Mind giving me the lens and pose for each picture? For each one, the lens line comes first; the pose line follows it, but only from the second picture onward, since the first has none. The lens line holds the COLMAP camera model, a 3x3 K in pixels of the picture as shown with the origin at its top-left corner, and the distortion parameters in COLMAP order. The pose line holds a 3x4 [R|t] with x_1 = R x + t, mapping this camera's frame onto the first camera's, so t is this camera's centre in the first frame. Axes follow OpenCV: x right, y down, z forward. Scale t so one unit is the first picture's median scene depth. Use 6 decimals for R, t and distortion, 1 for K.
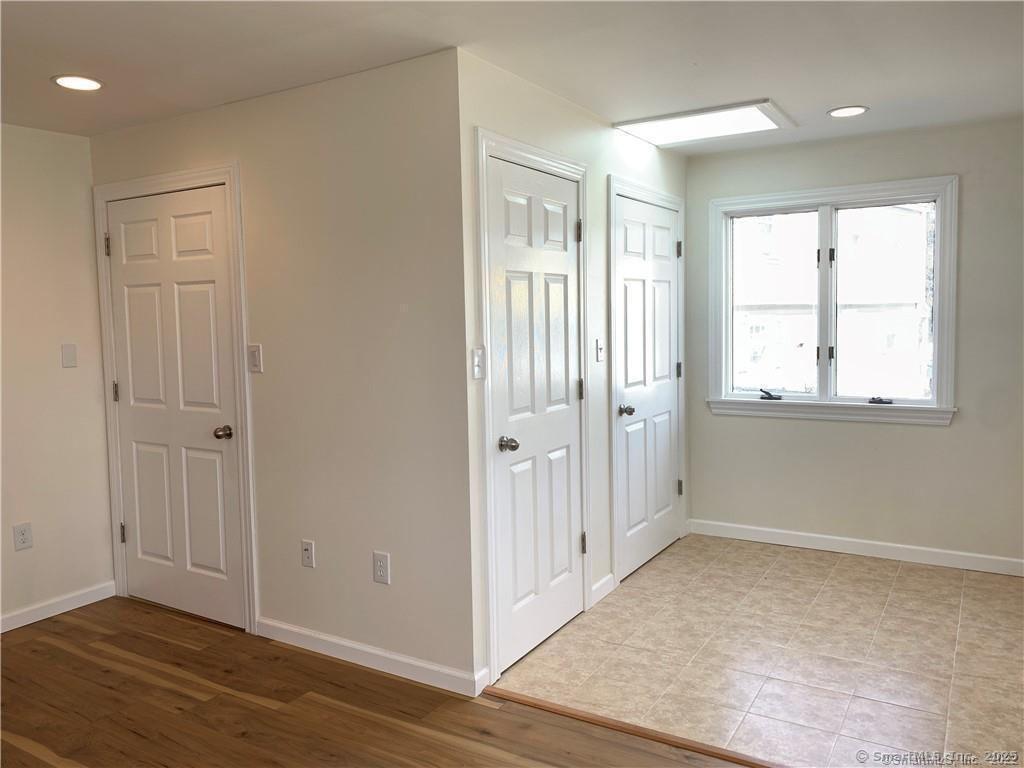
lens RADIAL K [[784.3, 0, 511.5], [0, 784.3, 361.4], [0, 0, 1]] dist [0.022087, -0.010320]
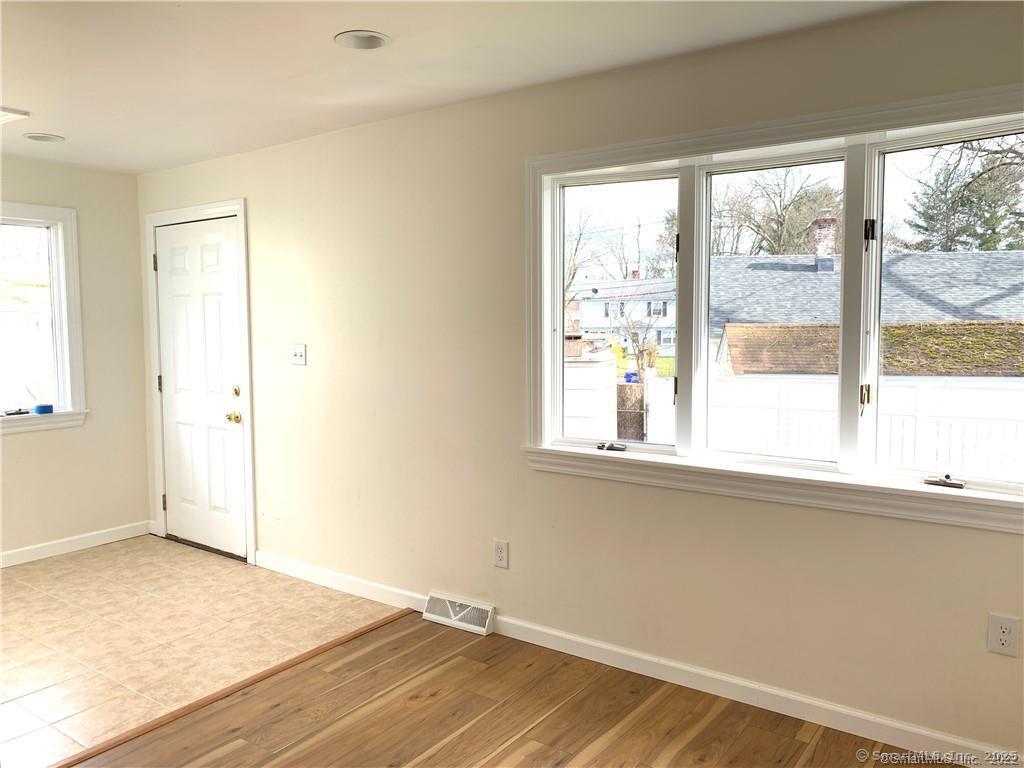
lens RADIAL K [[784.3, 0, 510.2], [0, 784.3, 376.2], [0, 0, 1]] dist [0.022087, -0.010320]
pose [[0.080799, -0.052612, 0.995341, -0.631904], [0.062992, 0.996879, 0.047580, -0.006753], [-0.994738, 0.058855, 0.083861, 0.328001]]
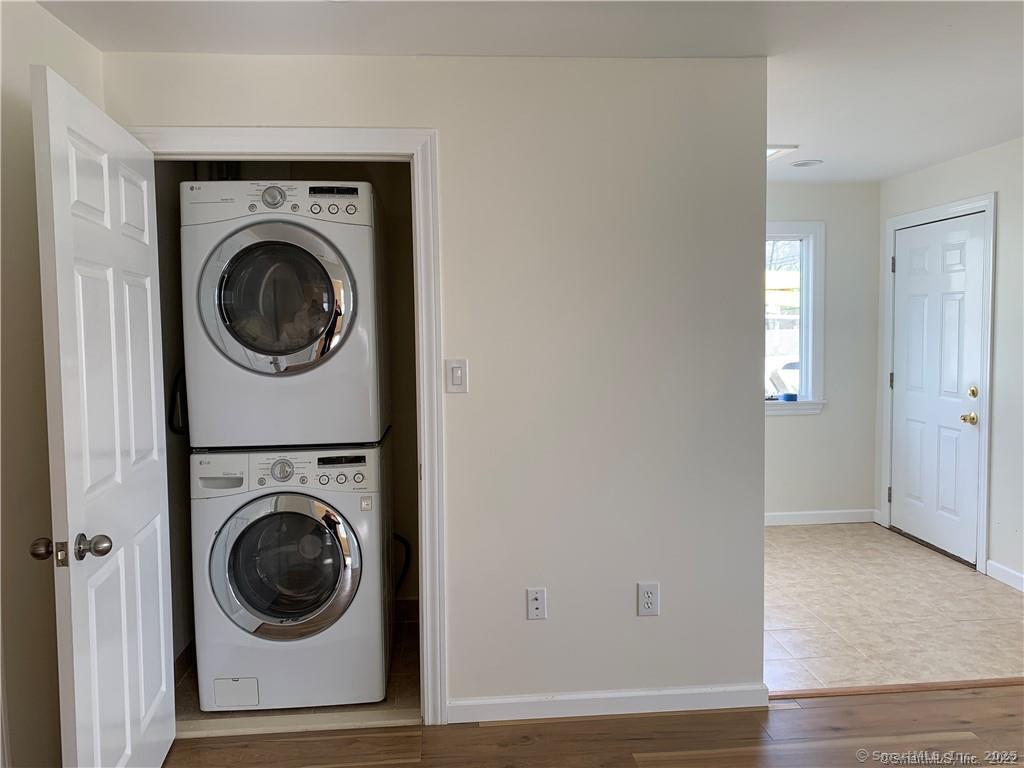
lens RADIAL K [[784.3, 0, 513.2], [0, 784.3, 375.5], [0, 0, 1]] dist [0.022087, -0.010320]
pose [[0.801895, -0.029161, 0.596754, -0.724224], [0.032431, 0.999460, 0.005260, -0.006220], [-0.596585, 0.015135, 0.802407, 0.311762]]
